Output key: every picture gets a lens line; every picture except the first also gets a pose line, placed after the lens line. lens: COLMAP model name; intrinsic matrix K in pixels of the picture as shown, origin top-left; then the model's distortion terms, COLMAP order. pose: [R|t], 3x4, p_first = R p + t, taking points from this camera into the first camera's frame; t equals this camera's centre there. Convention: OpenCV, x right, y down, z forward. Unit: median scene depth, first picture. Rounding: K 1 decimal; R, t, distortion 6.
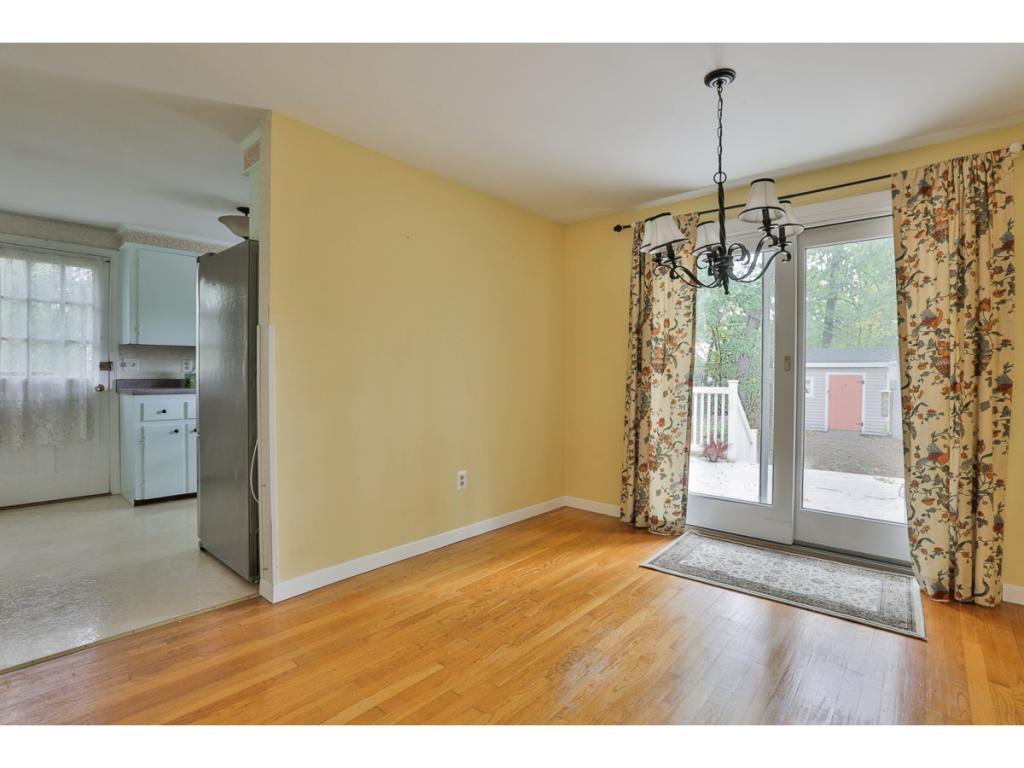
lens RADIAL K [[502.0, 0, 491.2], [0, 502.0, 375.9], [0, 0, 1]] dist [-0.002588, 0.000276]
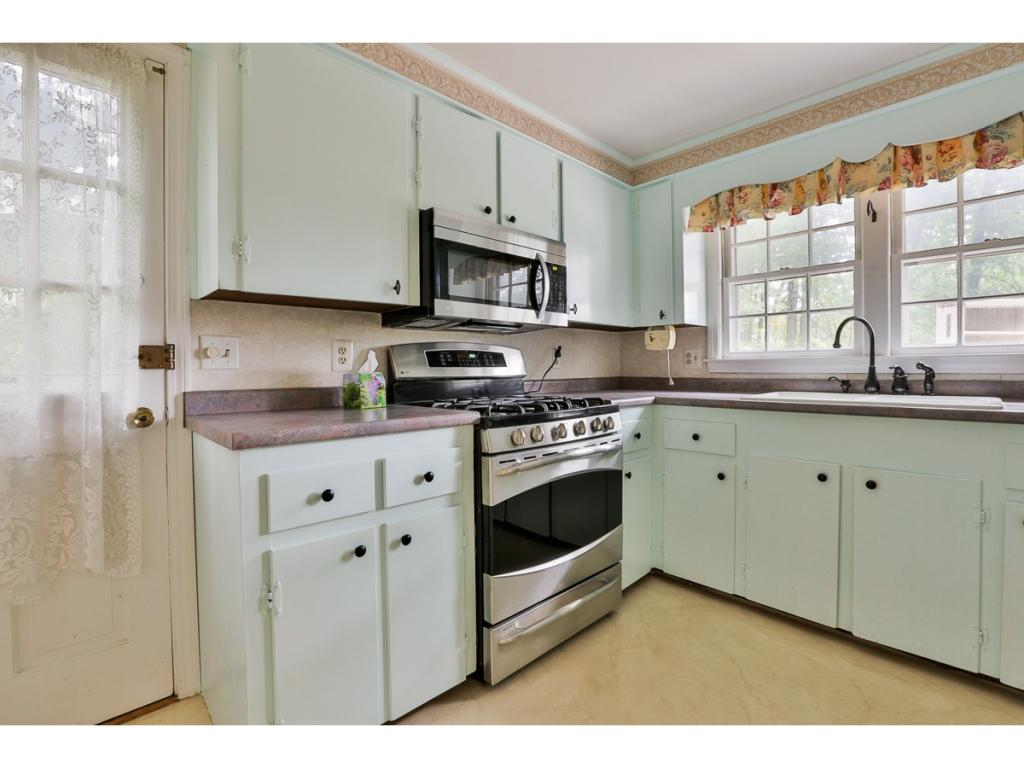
lens RADIAL K [[491.6, 0, 510.5], [0, 491.6, 371.1], [0, 0, 1]] dist [-0.012469, 0.000532]
pose [[0.997826, -0.012704, -0.064672, -0.083418], [0.012904, 0.999913, 0.002676, -0.001131], [0.064632, -0.003505, 0.997903, 0.112959]]
